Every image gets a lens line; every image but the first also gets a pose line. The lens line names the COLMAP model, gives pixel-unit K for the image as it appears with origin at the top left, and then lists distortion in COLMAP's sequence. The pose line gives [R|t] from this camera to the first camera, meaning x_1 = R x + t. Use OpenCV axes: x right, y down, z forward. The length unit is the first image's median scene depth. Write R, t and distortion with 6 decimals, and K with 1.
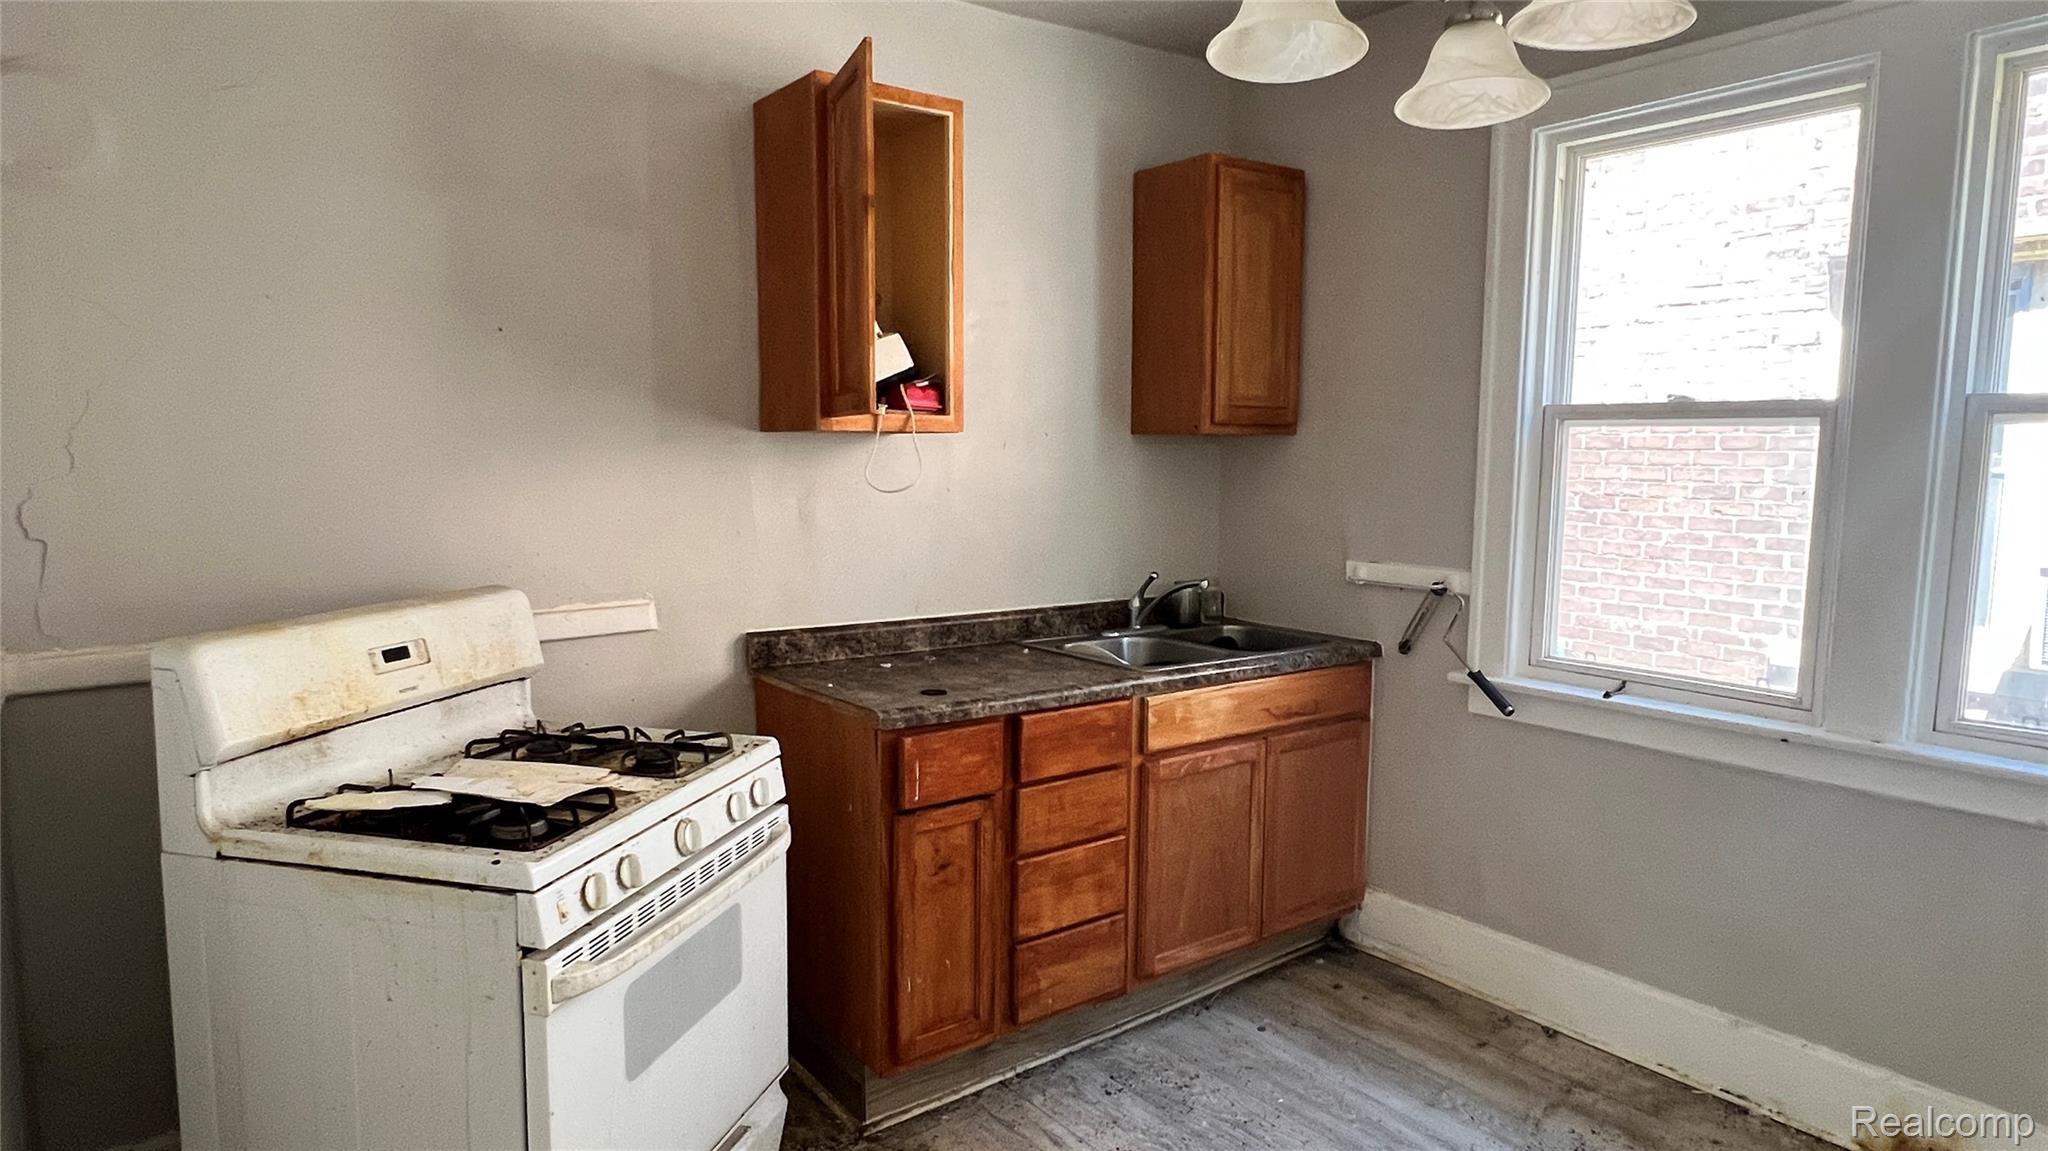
lens RADIAL K [[1197.1, 0, 1016.9], [0, 1197.1, 580.4], [0, 0, 1]] dist [-0.001546, -0.003202]
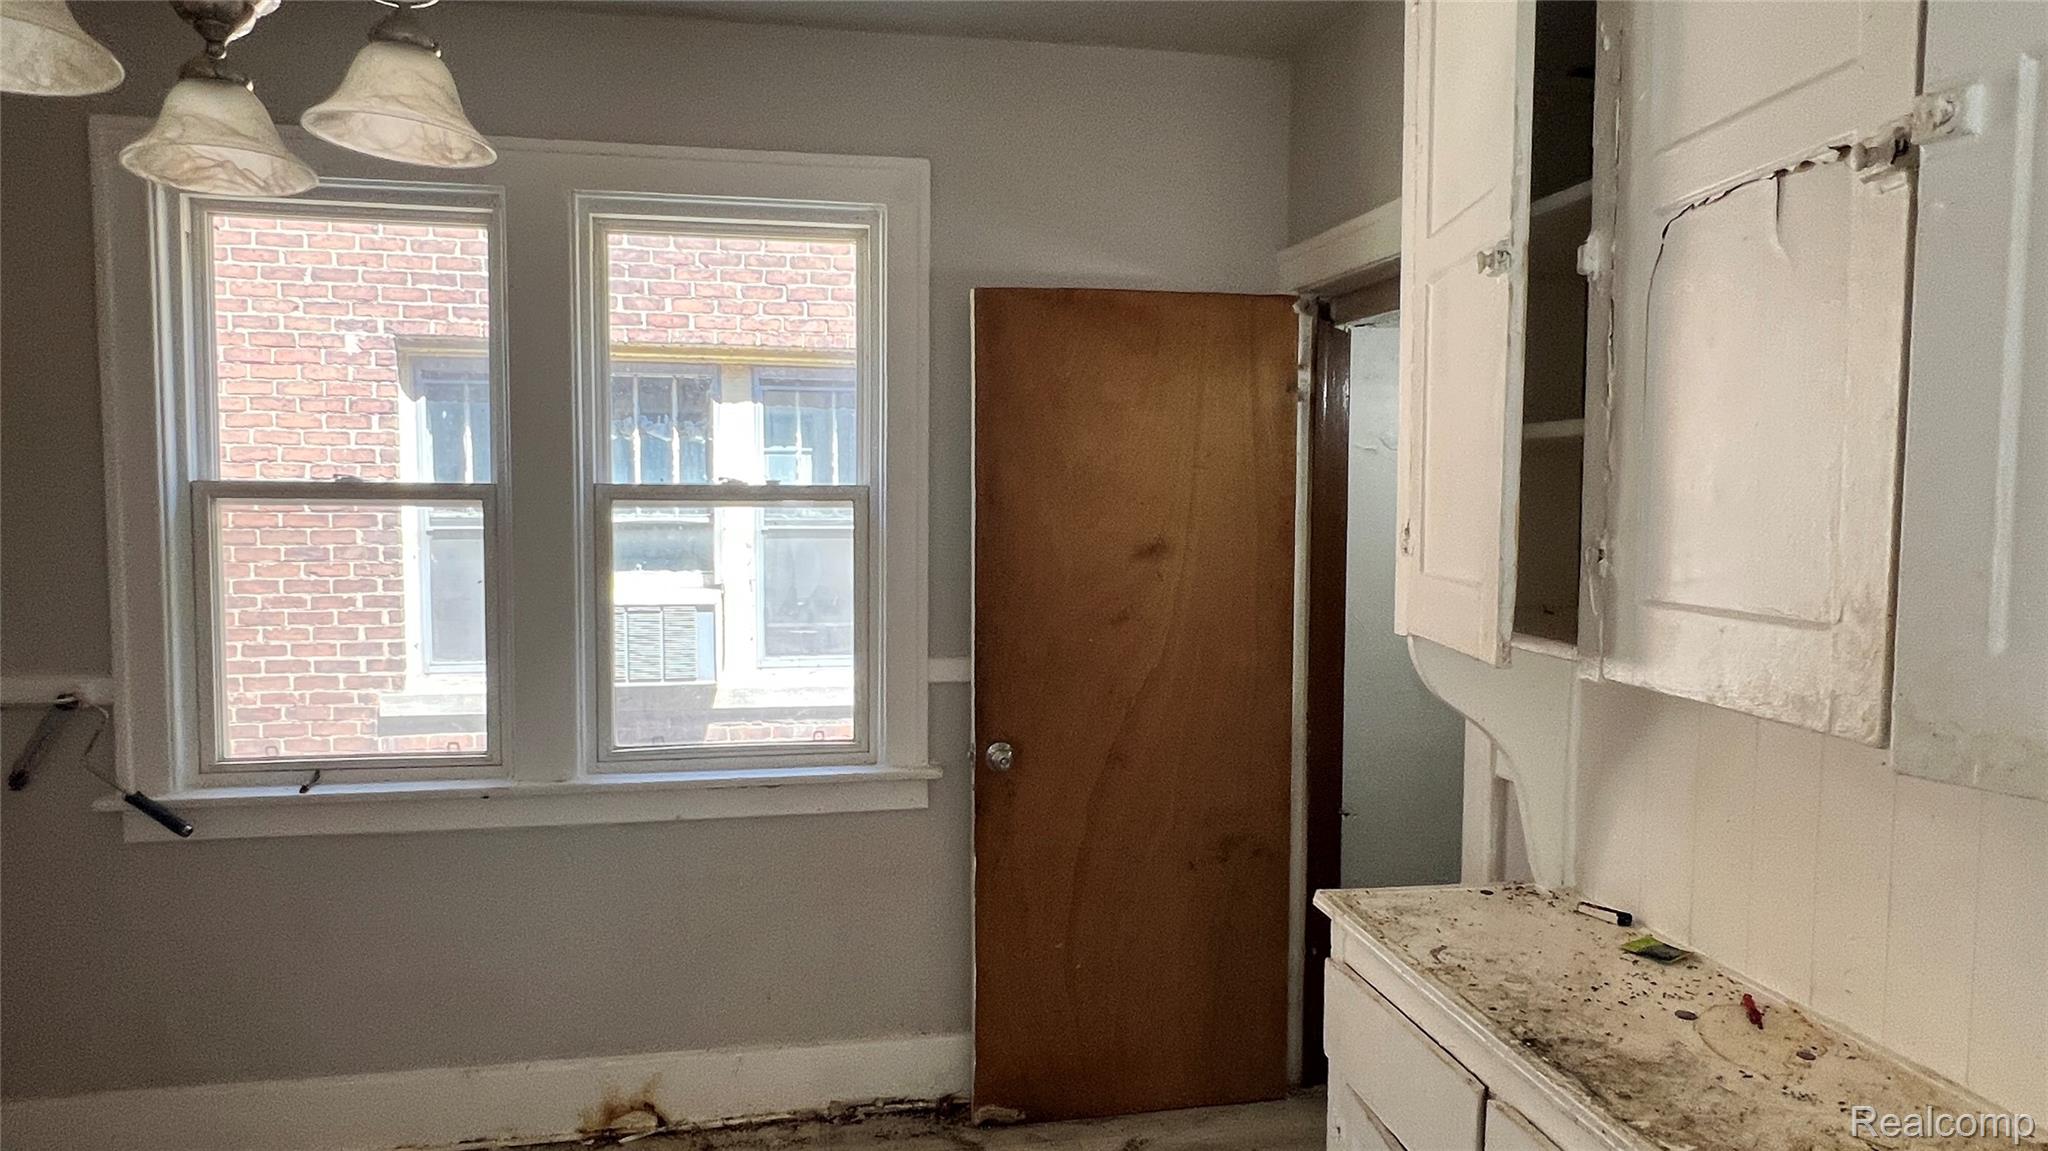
lens RADIAL K [[1194.9, 0, 1017.5], [0, 1194.9, 575.3], [0, 0, 1]] dist [-0.003191, -0.001992]
pose [[0.443584, -0.058609, 0.894315, -0.085717], [0.095454, 0.995273, 0.017879, -0.033623], [-0.891135, 0.077435, 0.447081, 0.058588]]
